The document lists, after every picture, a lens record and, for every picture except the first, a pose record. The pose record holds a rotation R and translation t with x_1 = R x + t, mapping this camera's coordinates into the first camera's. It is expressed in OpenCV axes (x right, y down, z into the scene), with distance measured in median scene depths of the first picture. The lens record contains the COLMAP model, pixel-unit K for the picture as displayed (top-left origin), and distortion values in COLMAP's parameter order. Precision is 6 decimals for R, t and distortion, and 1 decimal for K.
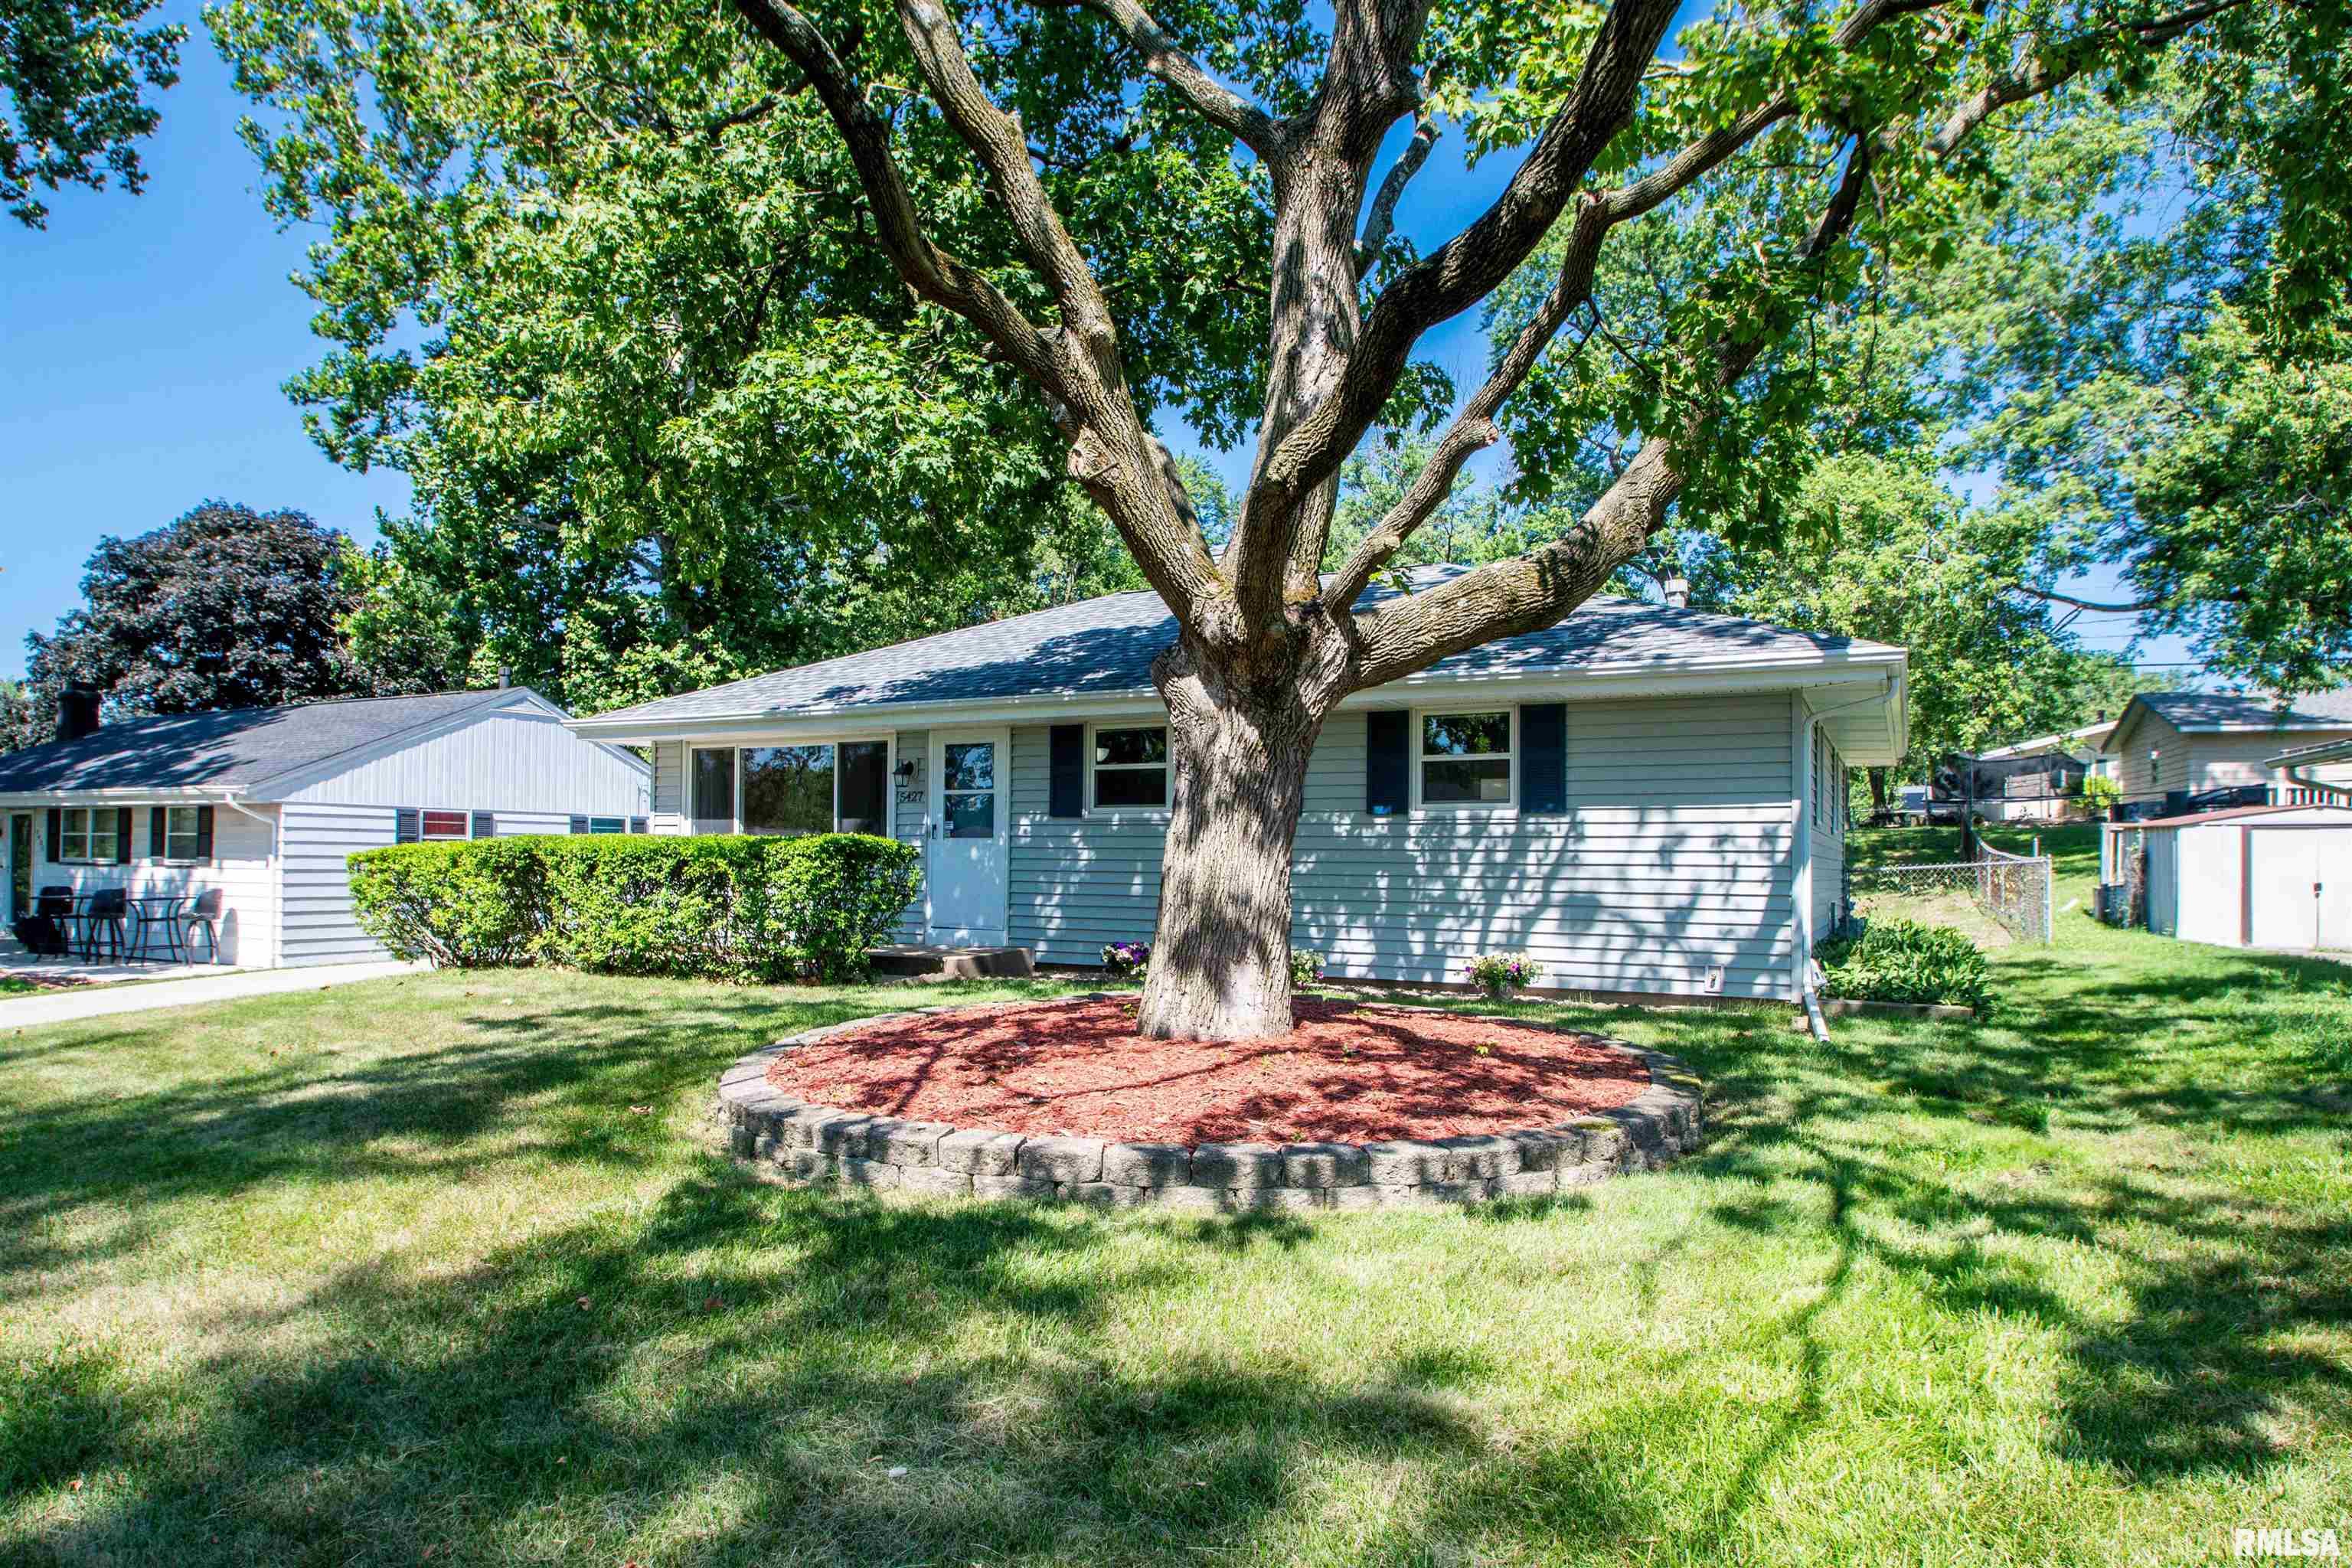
lens RADIAL K [[1475.3, 0, 1182.8], [0, 1475.3, 804.5], [0, 0, 1]] dist [-0.045935, 0.006901]
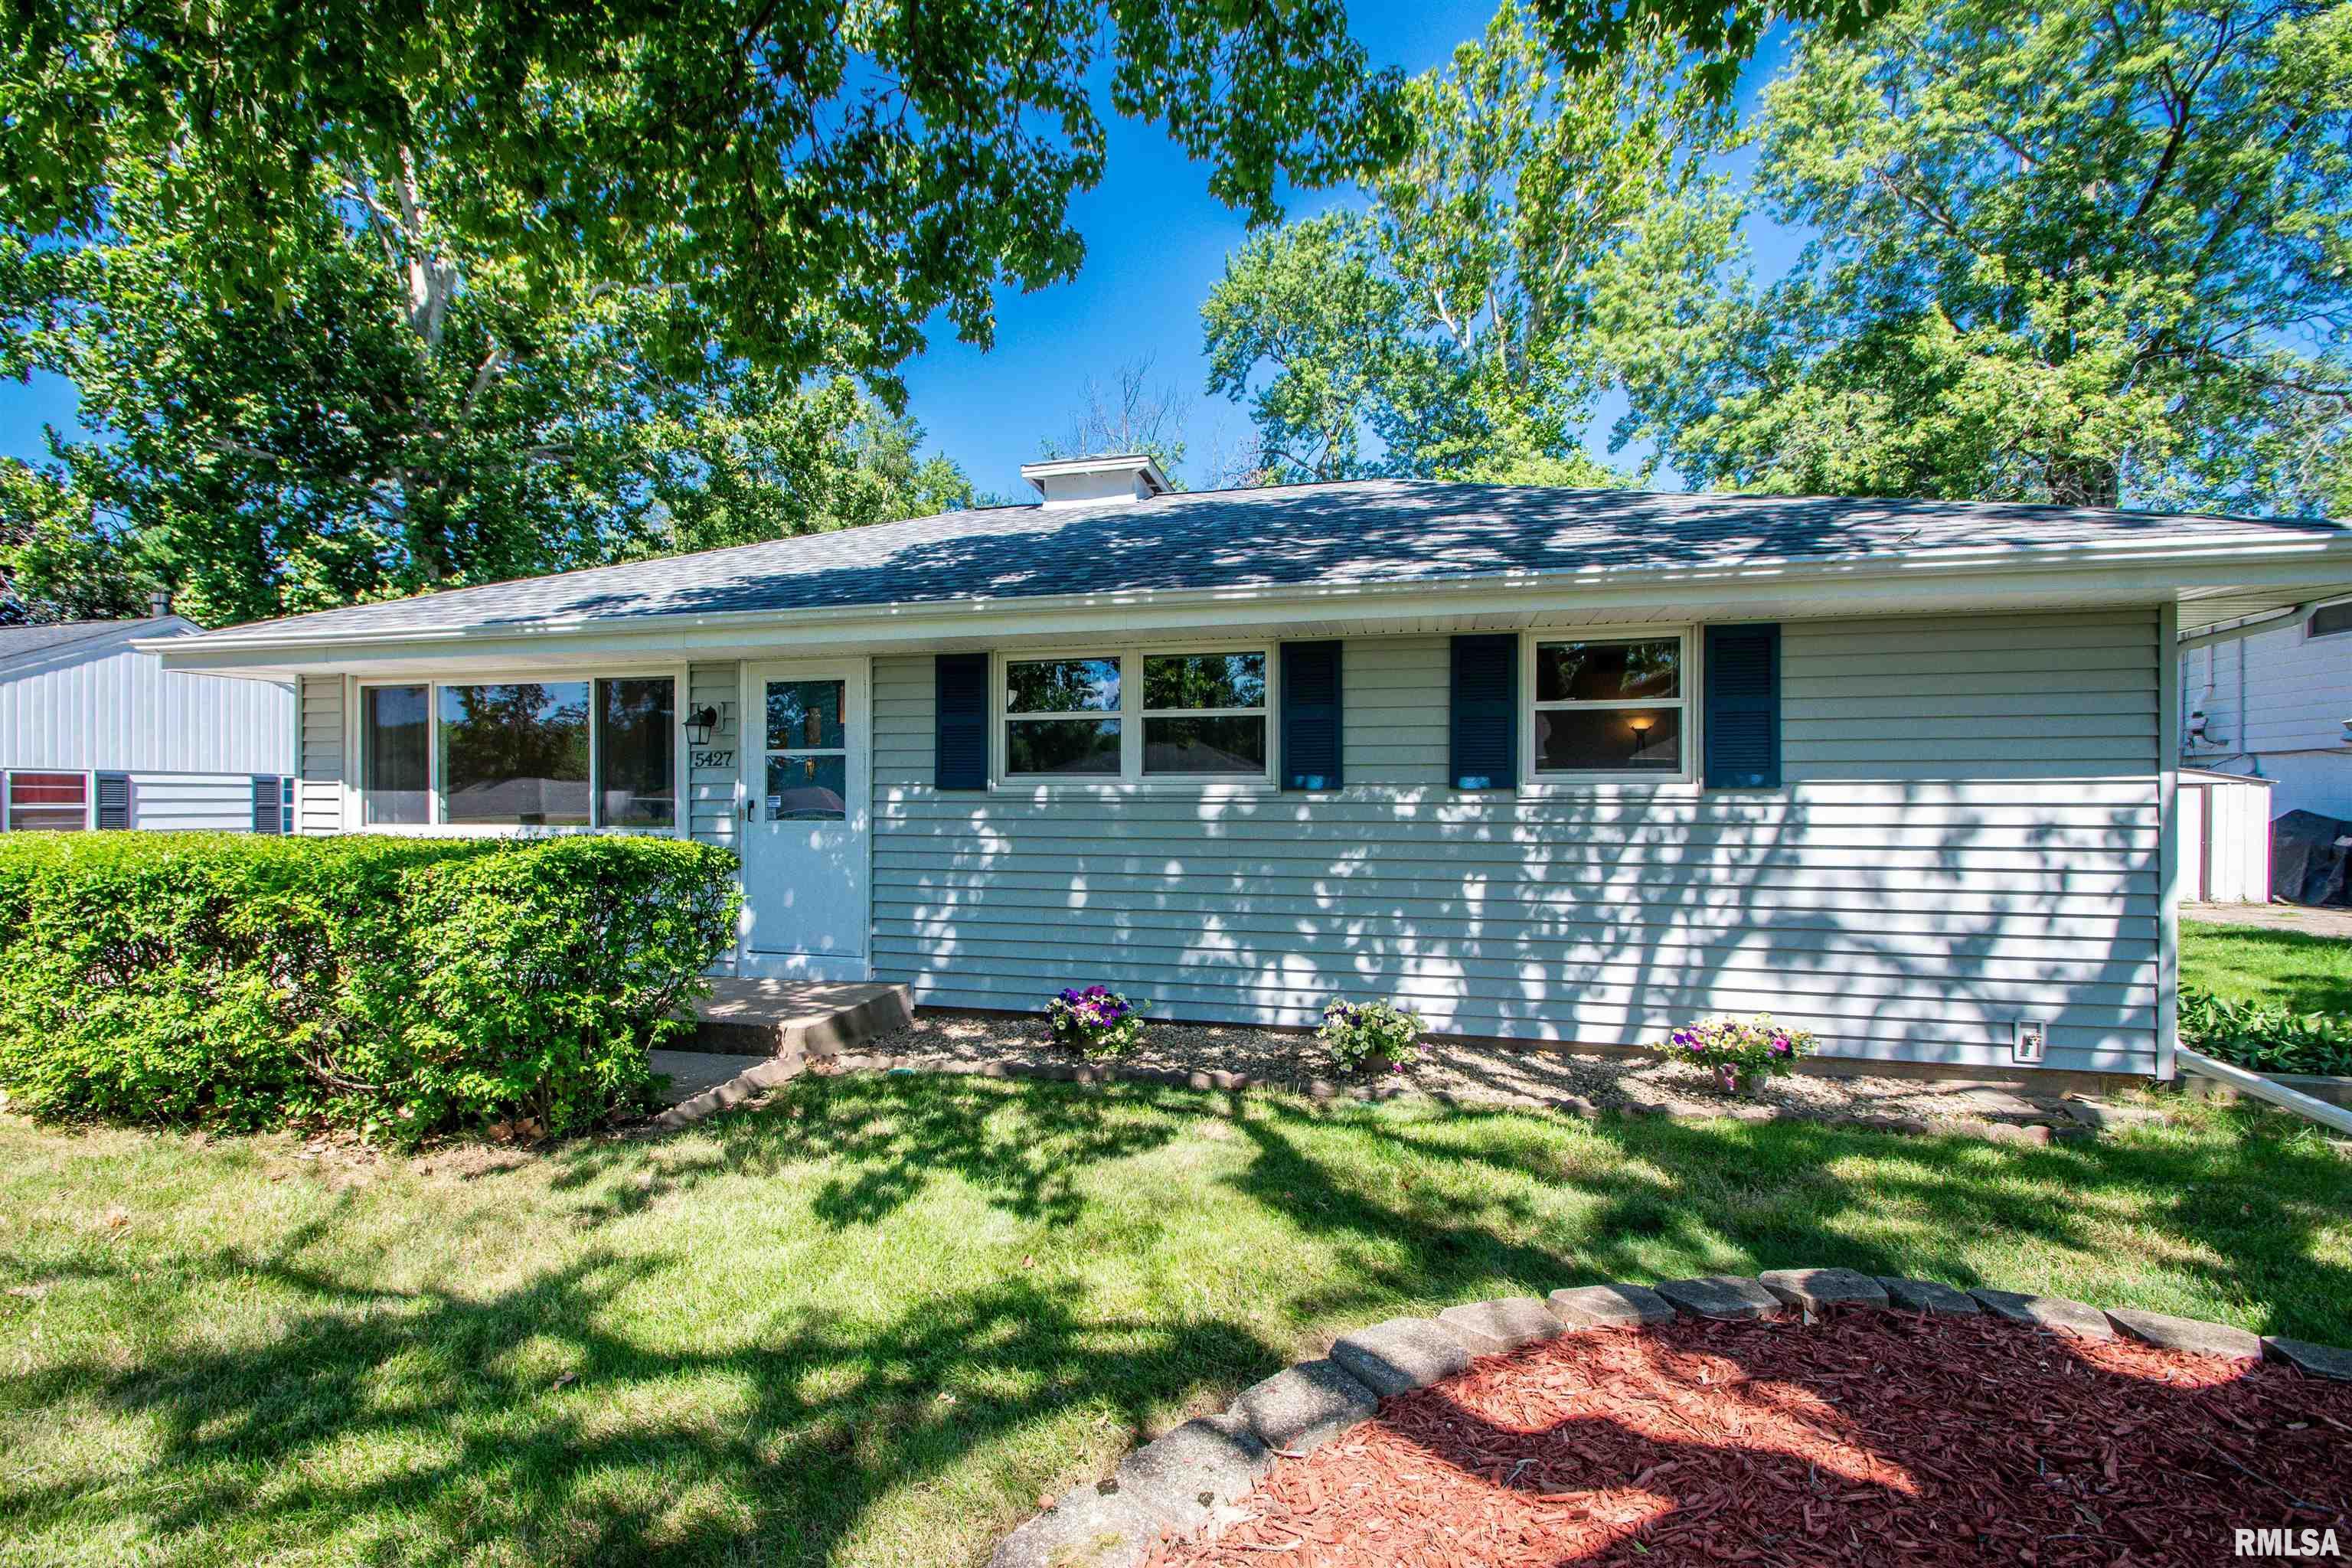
lens RADIAL K [[1123.2, 0, 1170.1], [0, 1123.2, 796.7], [0, 0, 1]] dist [0.004174, -0.008443]
pose [[0.975068, -0.006164, 0.221821, -0.114324], [-0.001713, 0.999375, 0.035299, -0.007830], [-0.221900, -0.034799, 0.974448, 0.545403]]
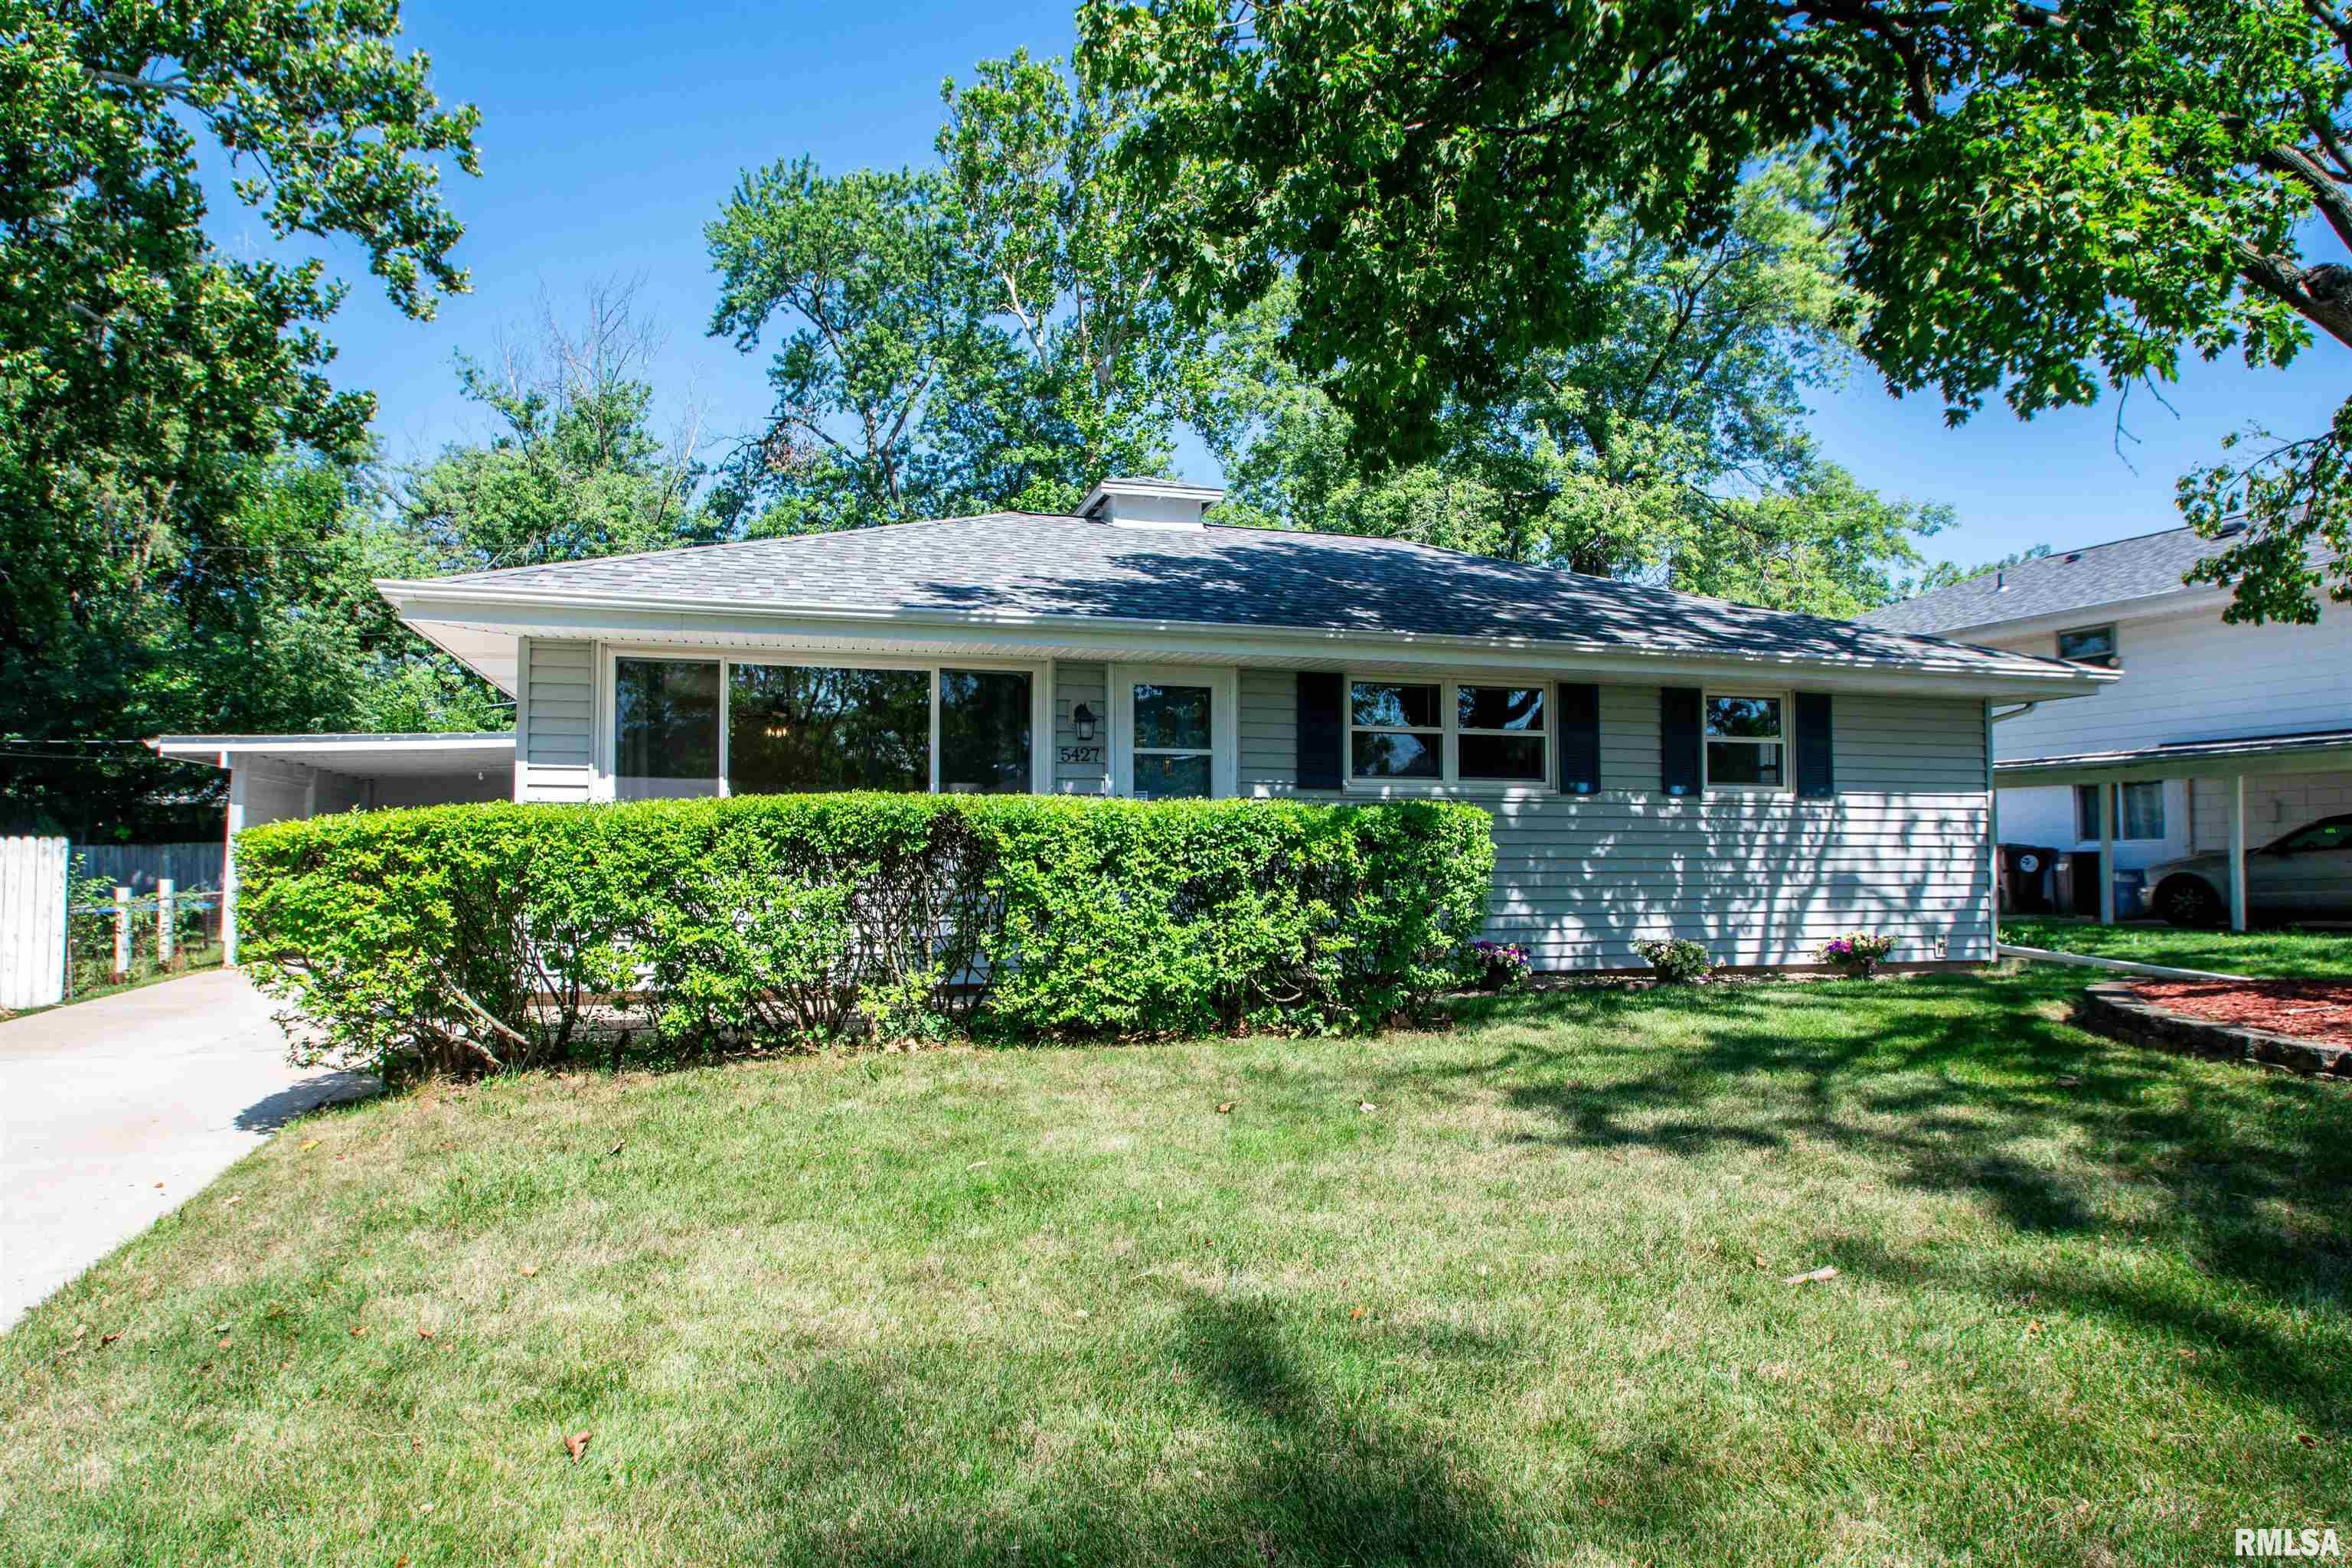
lens RADIAL K [[1475.3, 0, 1164.2], [0, 1475.3, 785.4], [0, 0, 1]] dist [-0.045935, 0.006901]
pose [[0.704754, 0.029782, 0.708826, -0.792098], [-0.021460, 0.999556, -0.020661, 0.028222], [-0.709127, -0.000650, 0.705080, 0.574764]]
